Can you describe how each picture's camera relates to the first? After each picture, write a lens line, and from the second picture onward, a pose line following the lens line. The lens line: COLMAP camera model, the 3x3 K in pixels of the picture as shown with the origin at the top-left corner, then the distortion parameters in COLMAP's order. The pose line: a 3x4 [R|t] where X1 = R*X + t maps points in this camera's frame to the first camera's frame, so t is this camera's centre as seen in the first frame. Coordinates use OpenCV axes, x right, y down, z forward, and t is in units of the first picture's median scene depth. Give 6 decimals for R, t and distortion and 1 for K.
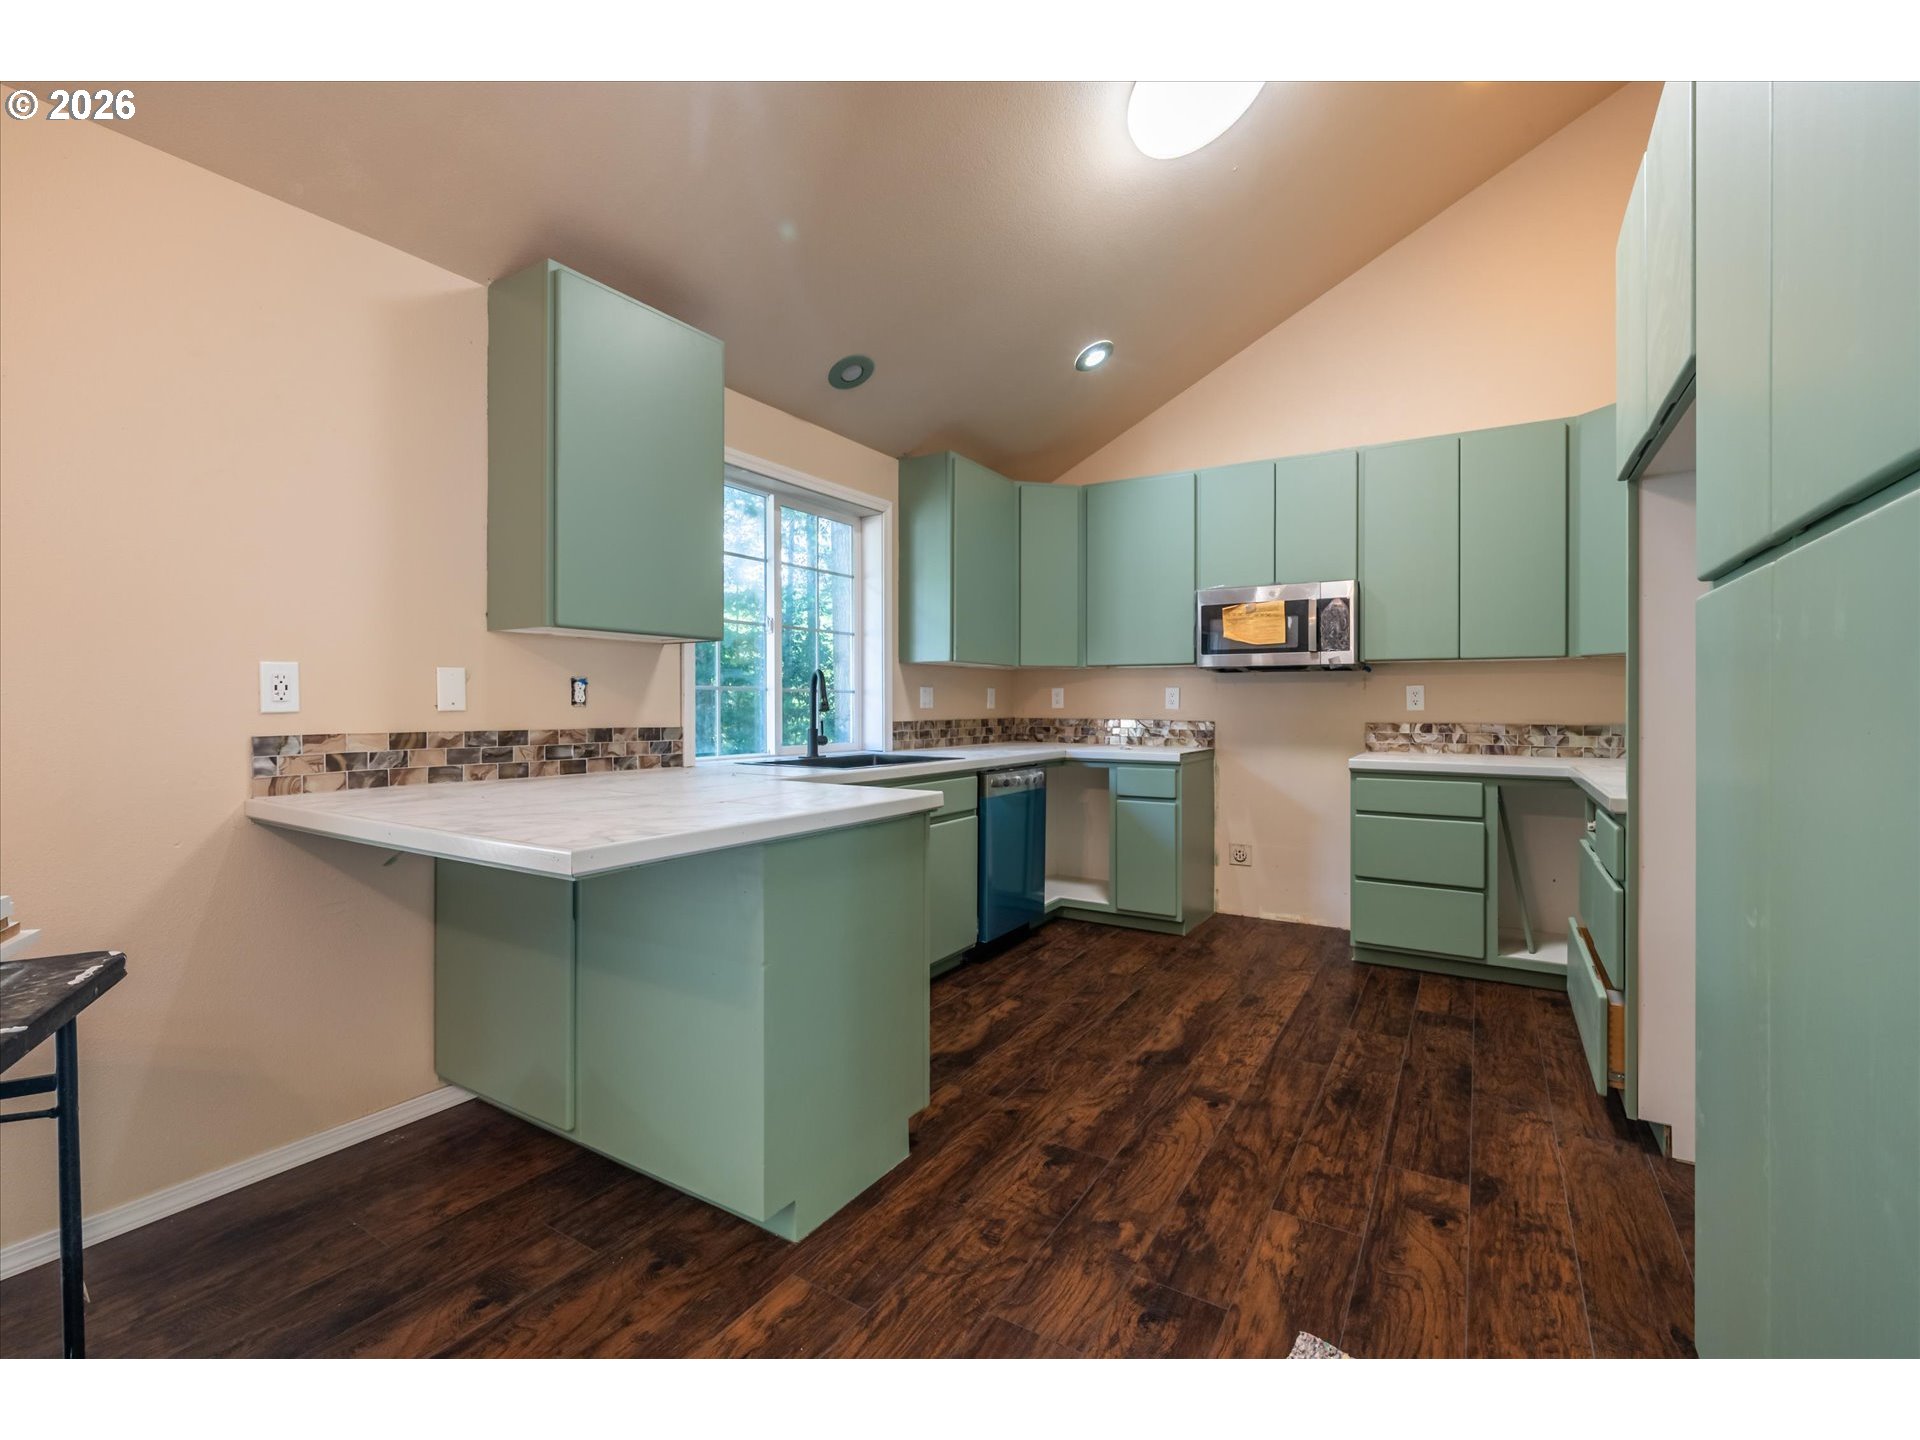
lens RADIAL K [[817.9, 0, 956.6], [0, 817.9, 706.4], [0, 0, 1]] dist [0.000273, -0.000611]
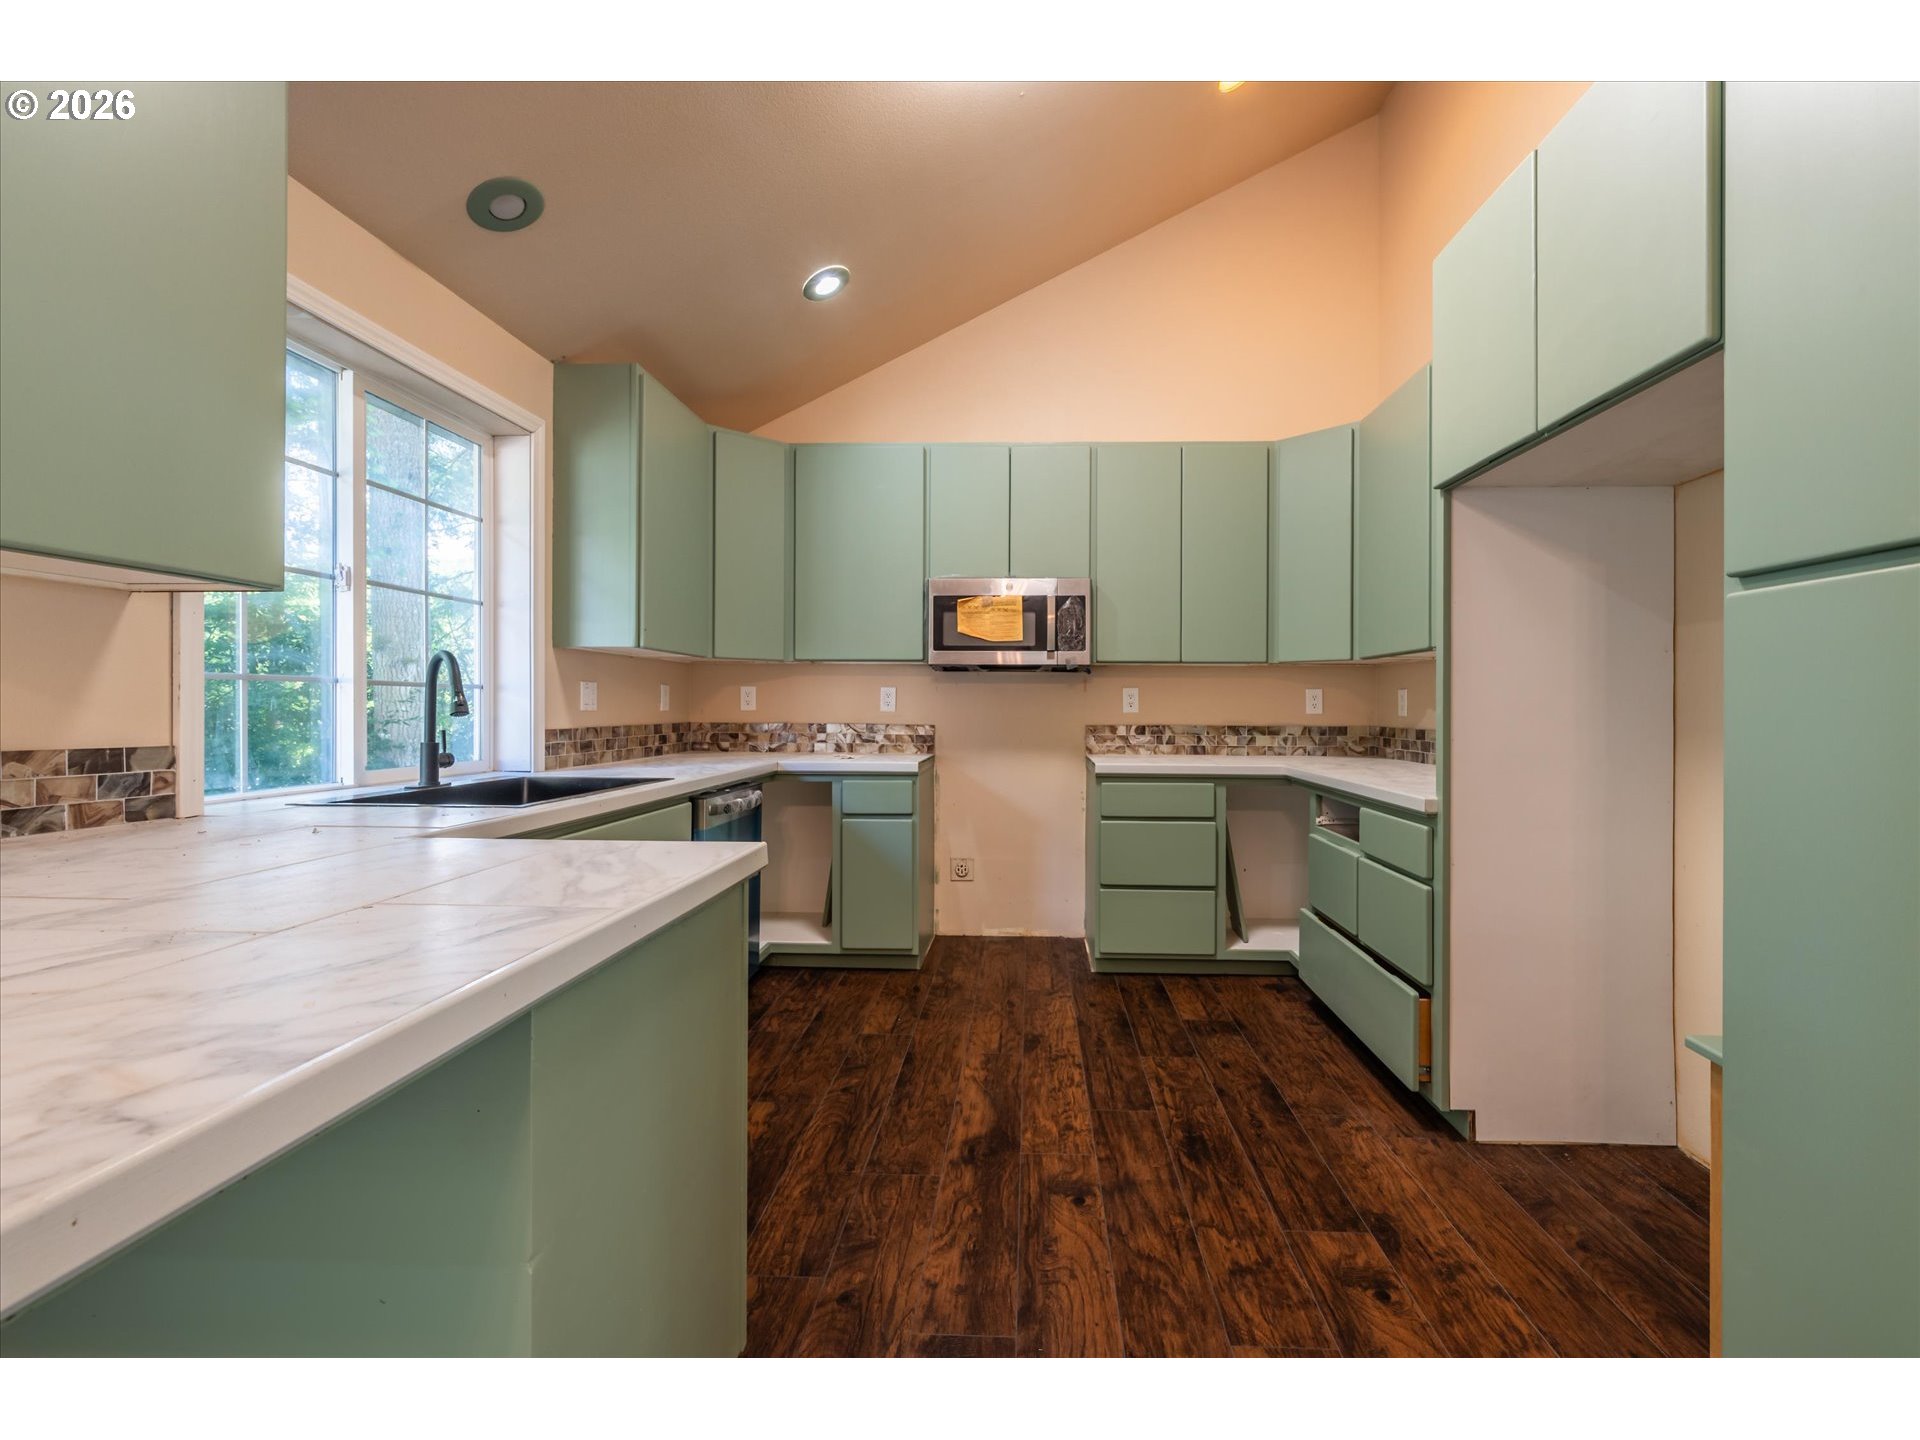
lens RADIAL K [[817.9, 0, 956.6], [0, 817.9, 706.4], [0, 0, 1]] dist [0.000273, -0.000611]
pose [[0.875975, 0.002111, 0.482351, -0.120308], [-0.001380, 0.999997, -0.001870, -0.000705], [-0.482354, 0.000973, 0.875976, 0.227762]]
